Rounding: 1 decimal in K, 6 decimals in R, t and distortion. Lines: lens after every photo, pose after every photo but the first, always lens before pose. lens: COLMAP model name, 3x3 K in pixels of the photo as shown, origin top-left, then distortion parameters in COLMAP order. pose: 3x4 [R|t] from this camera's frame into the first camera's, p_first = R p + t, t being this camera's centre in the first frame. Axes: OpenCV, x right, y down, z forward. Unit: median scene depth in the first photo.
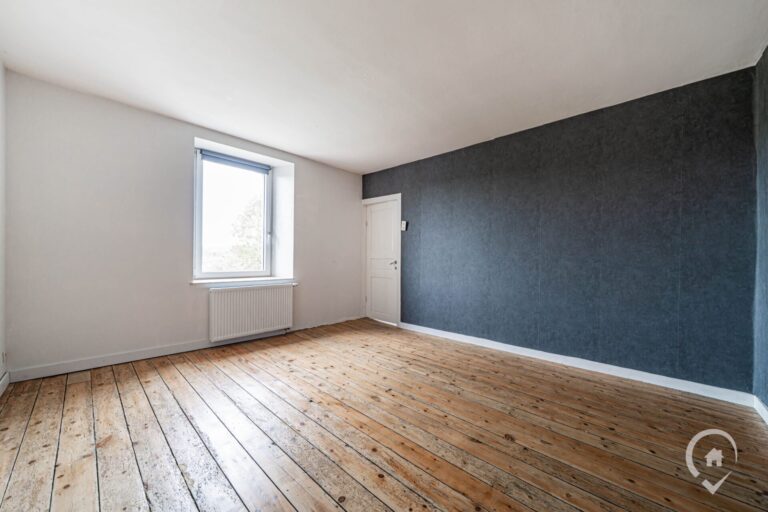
lens RADIAL K [[286.3, 0, 384.0], [0, 286.3, 256.0], [0, 0, 1]] dist [-0.000333, -0.000057]
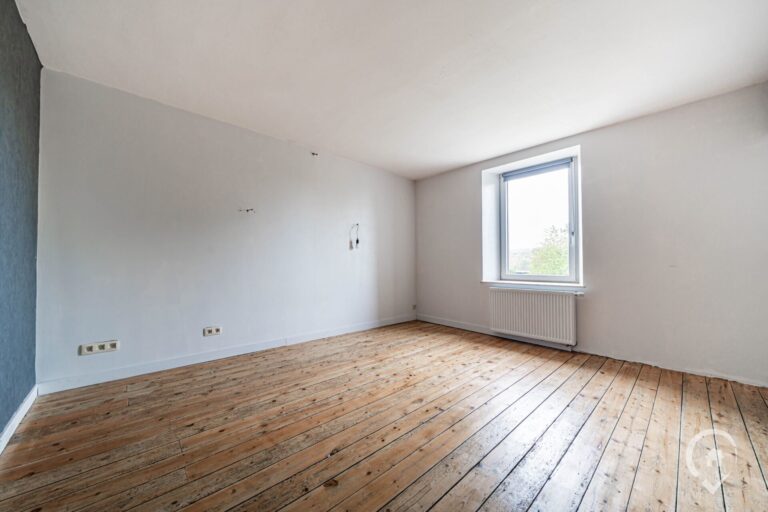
lens RADIAL K [[276.1, 0, 383.0], [0, 276.1, 259.0], [0, 0, 1]] dist [-0.000832, -0.000075]
pose [[-0.065011, -0.028841, -0.997468, 0.642875], [0.013082, 0.999472, -0.029752, 0.022206], [0.997799, -0.014983, -0.064600, 0.641777]]
